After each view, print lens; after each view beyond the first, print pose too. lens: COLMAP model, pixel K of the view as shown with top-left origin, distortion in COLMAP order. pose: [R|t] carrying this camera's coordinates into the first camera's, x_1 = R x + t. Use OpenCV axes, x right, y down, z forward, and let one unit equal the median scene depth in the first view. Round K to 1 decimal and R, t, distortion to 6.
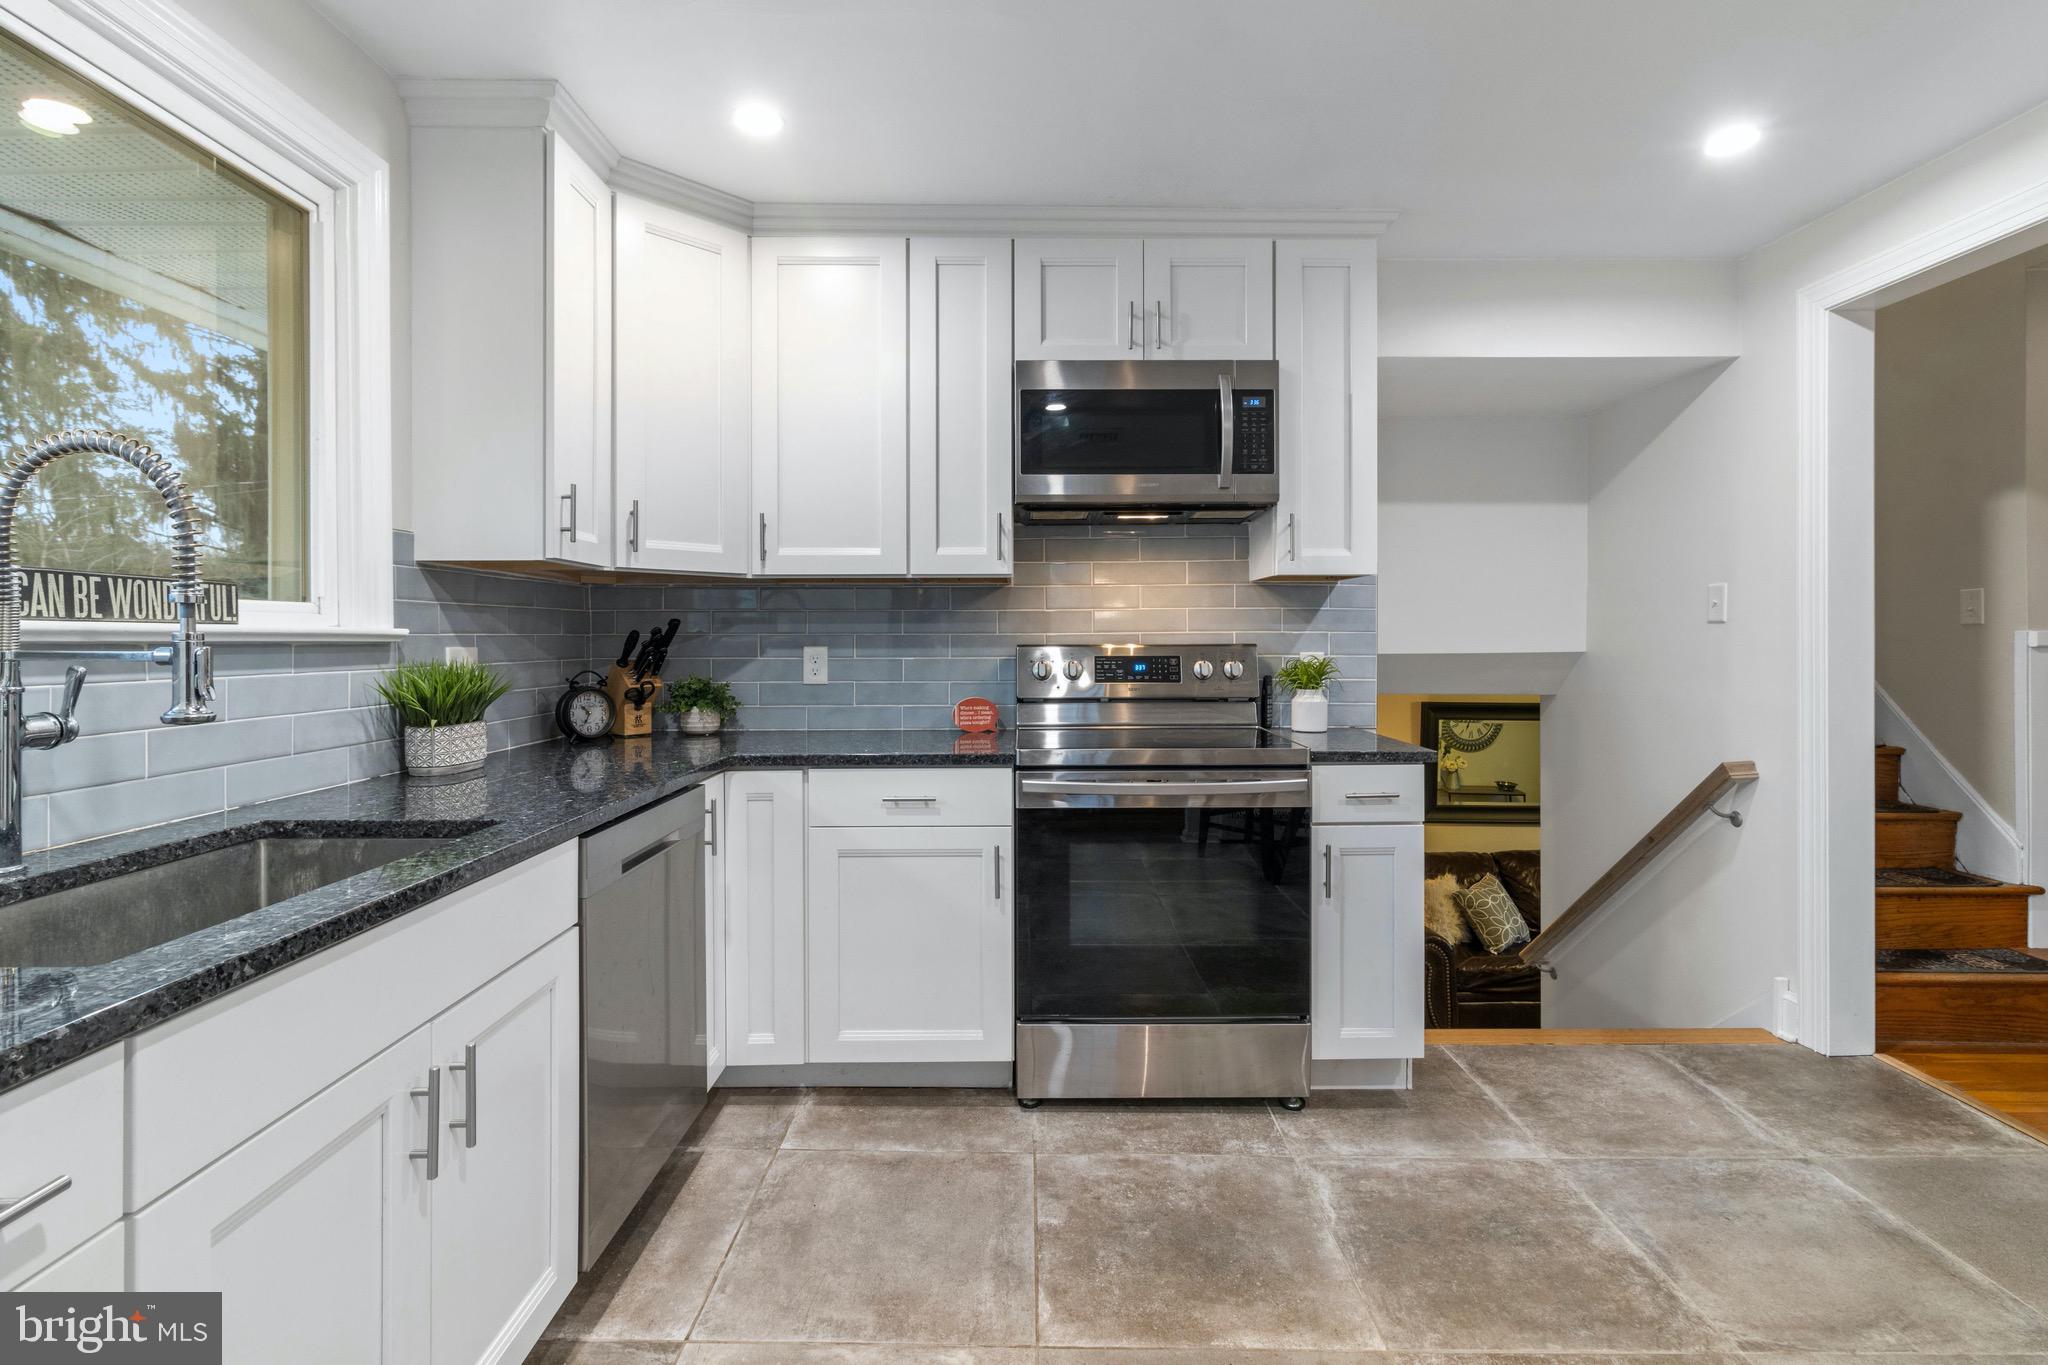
lens RADIAL K [[961.7, 0, 1029.4], [0, 961.7, 638.9], [0, 0, 1]] dist [0.005346, -0.000260]
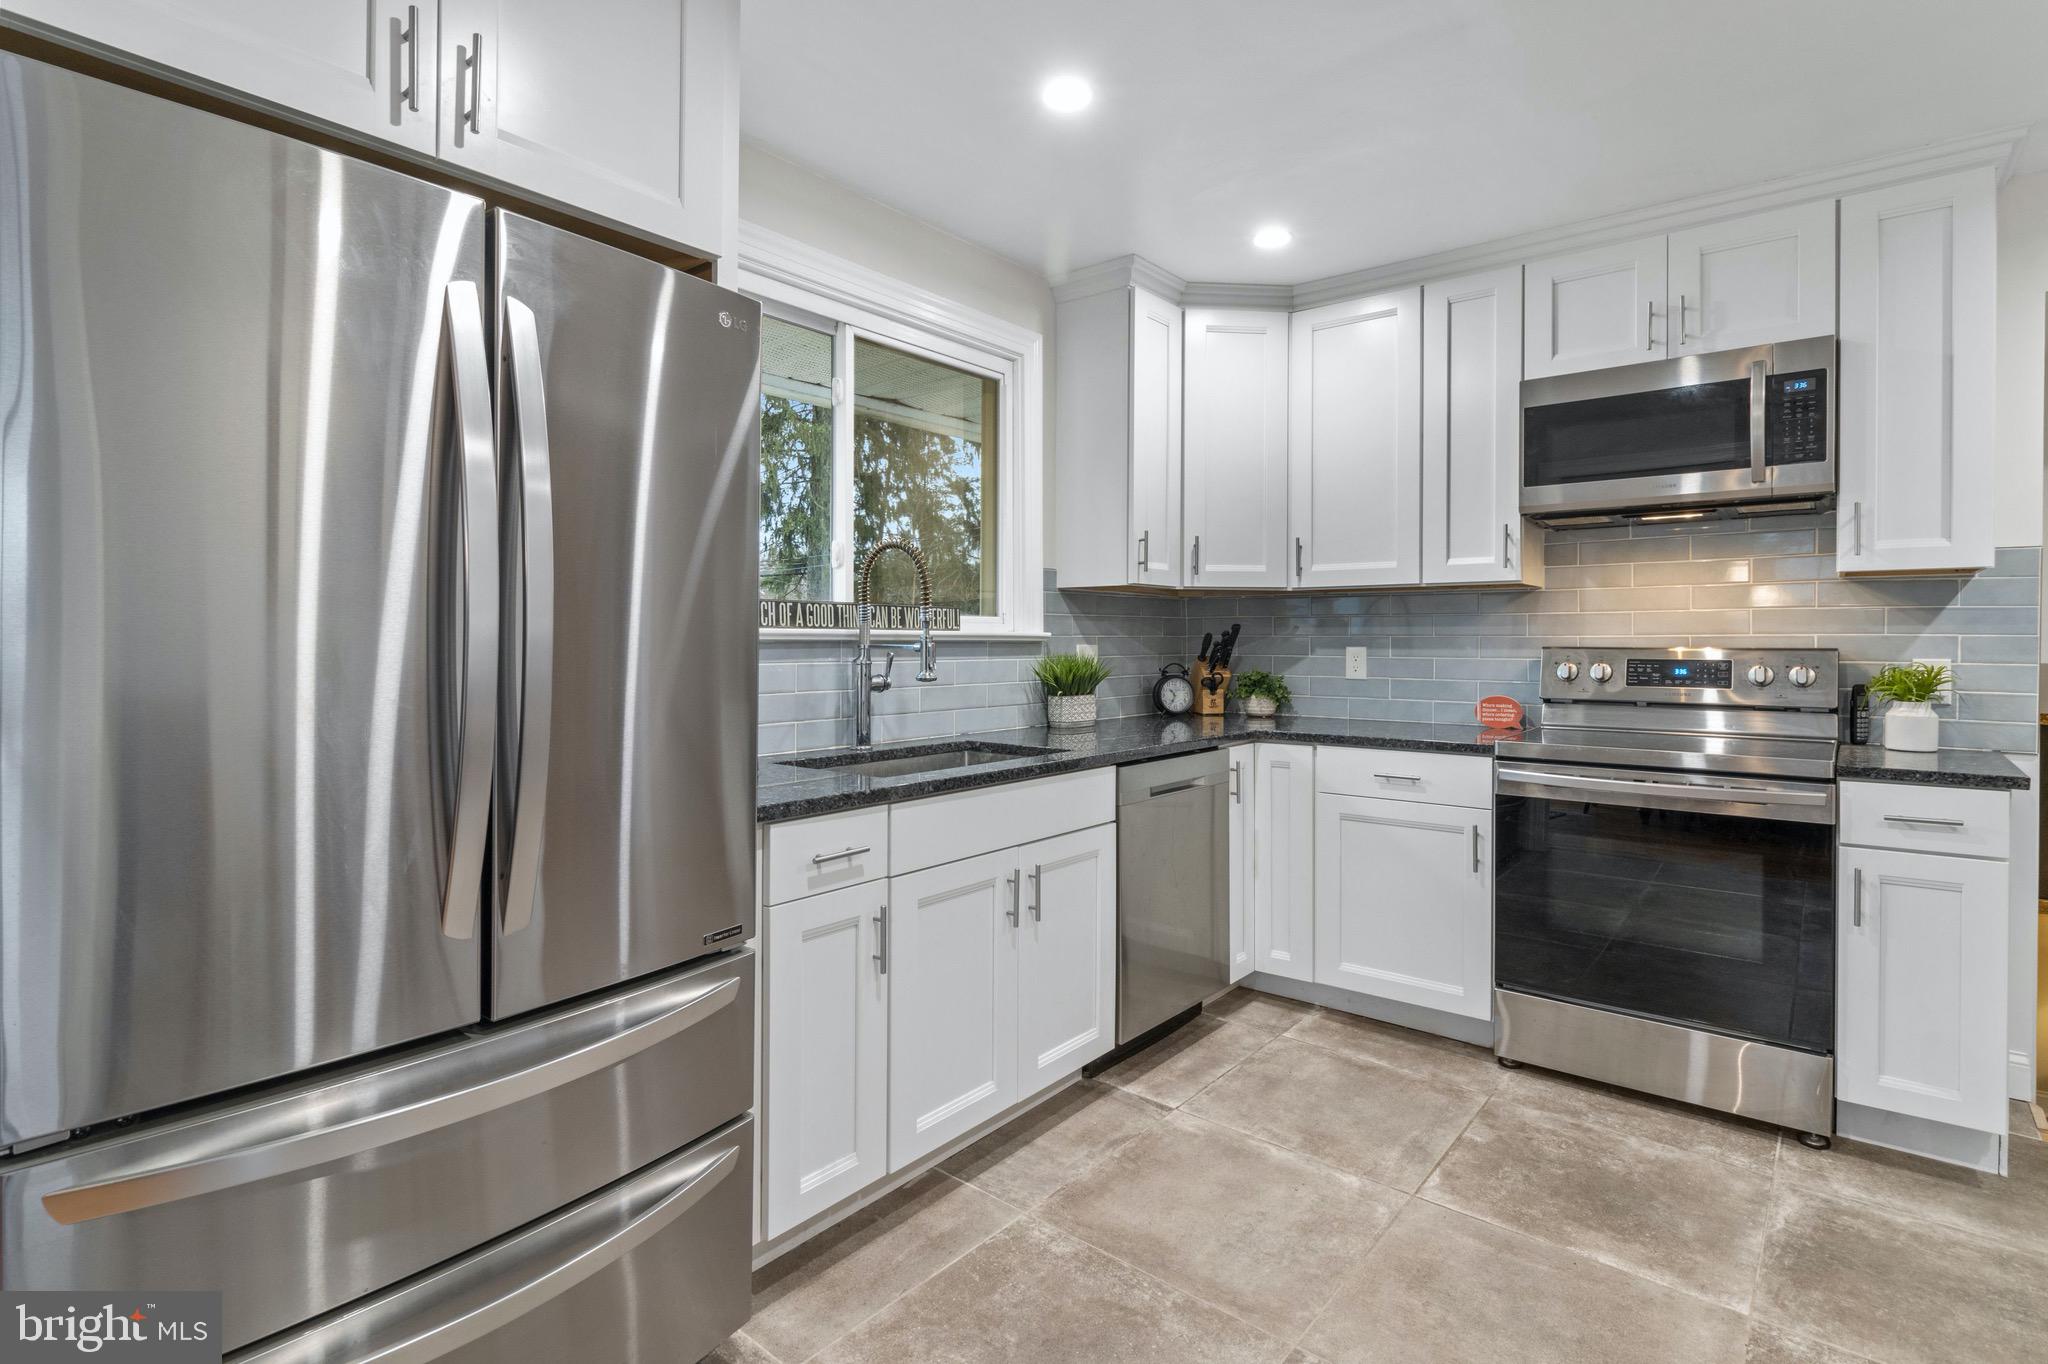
lens RADIAL K [[1018.4, 0, 1021.7], [0, 1018.4, 646.5], [0, 0, 1]] dist [-0.000287, -0.000924]
pose [[0.768329, 0.008497, -0.639998, 0.322085], [-0.003889, 0.999955, 0.008606, -0.001838], [0.640043, -0.004123, 0.768328, -0.252388]]
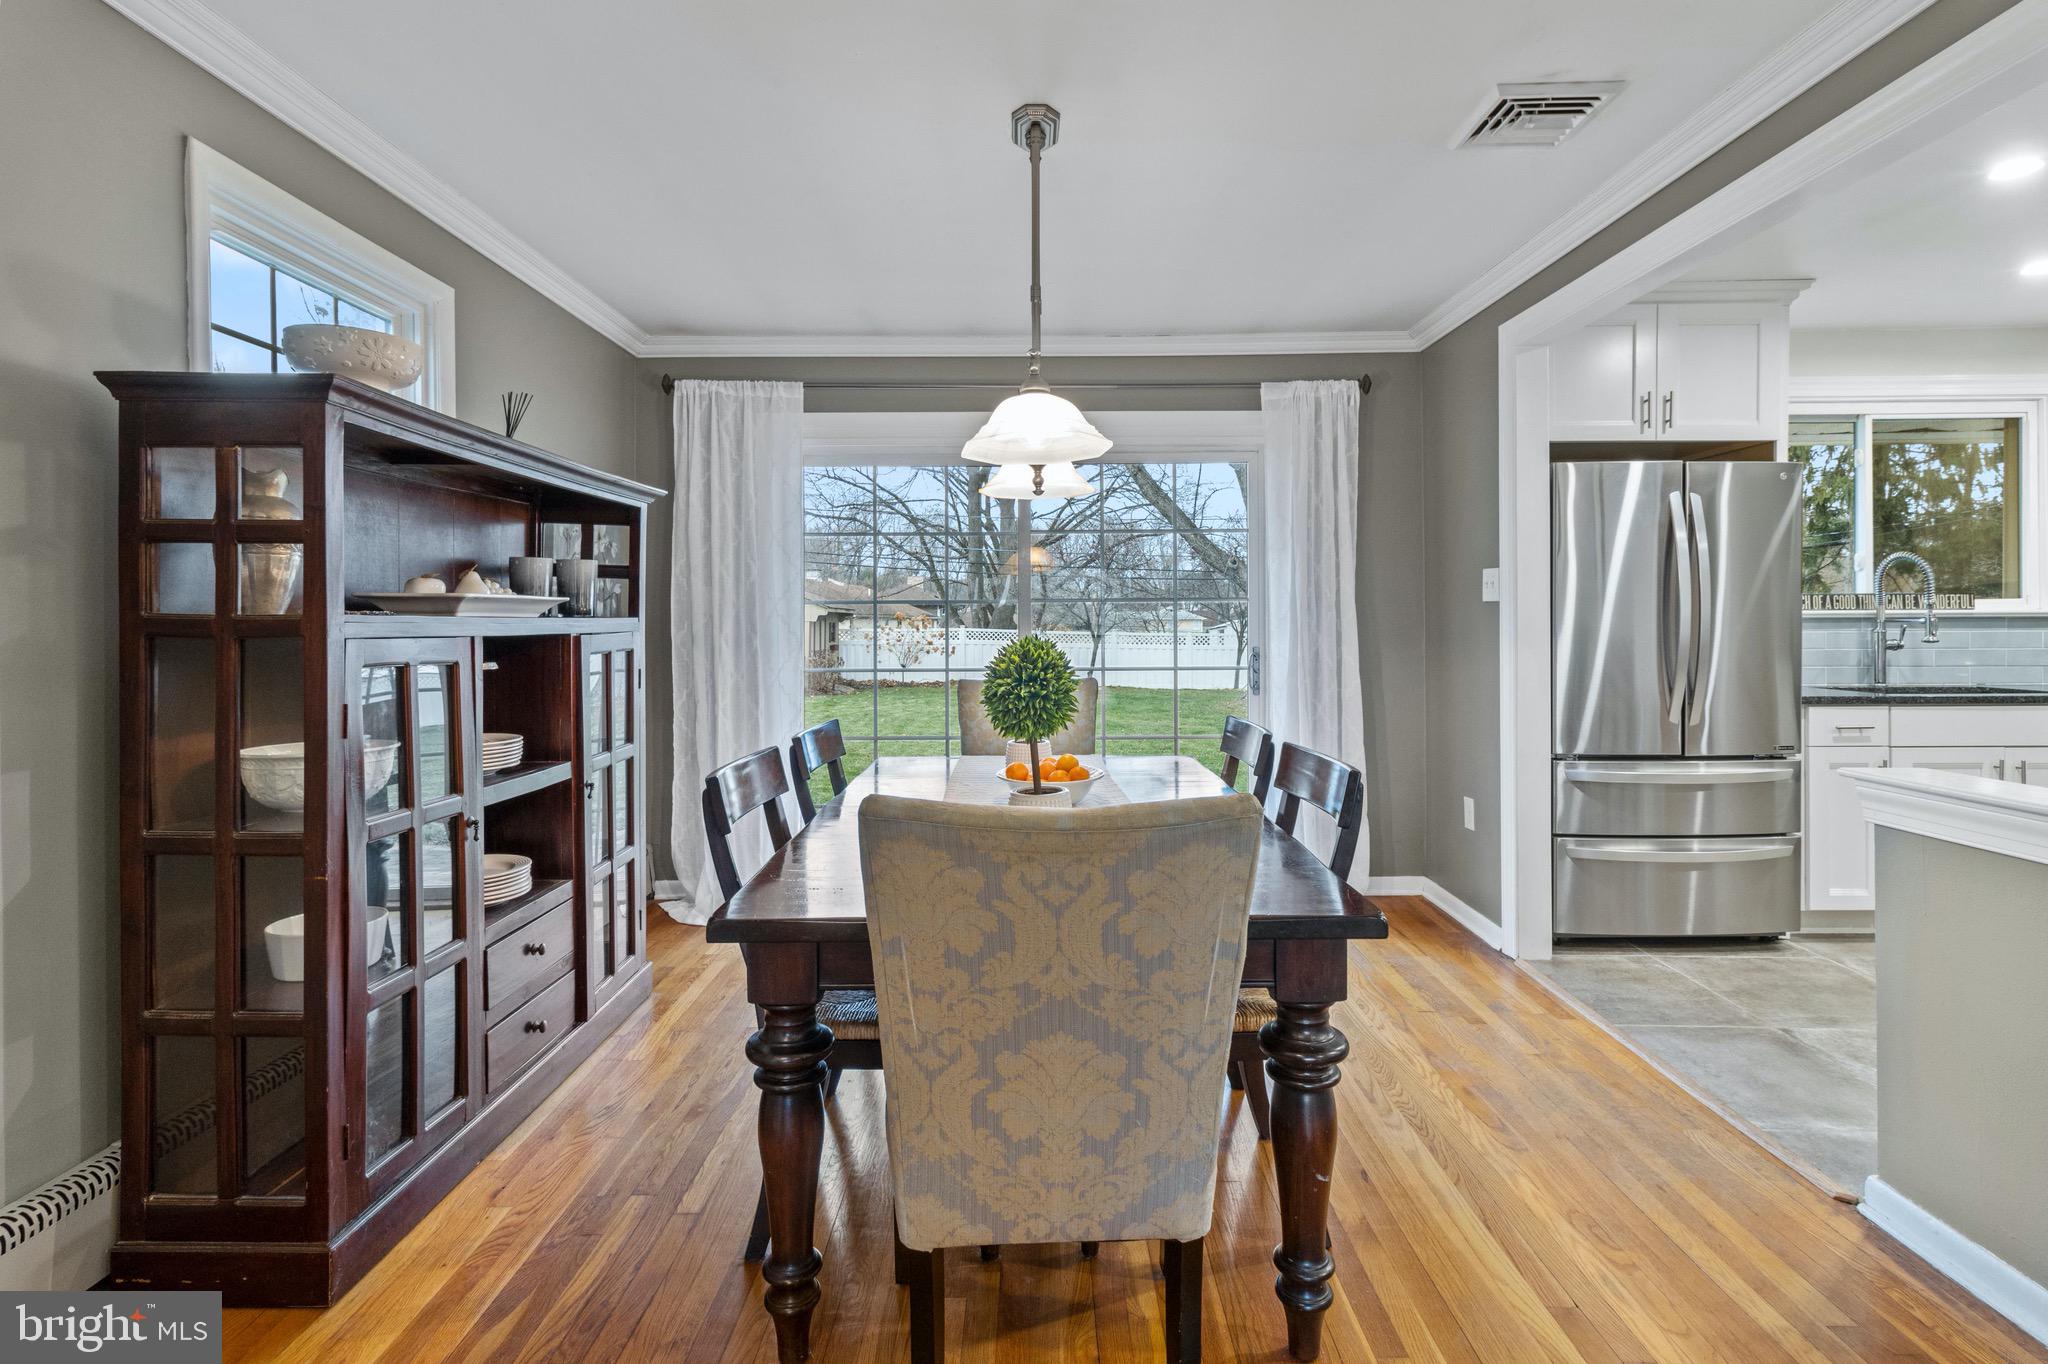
lens RADIAL K [[1018.4, 0, 992.0], [0, 1018.4, 624.8], [0, 0, 1]] dist [-0.000287, -0.000924]
pose [[-0.034181, -0.000077, -0.999416, 1.301233], [0.006342, 0.999980, -0.000294, 0.005684], [0.999396, -0.006348, -0.034180, -0.991781]]
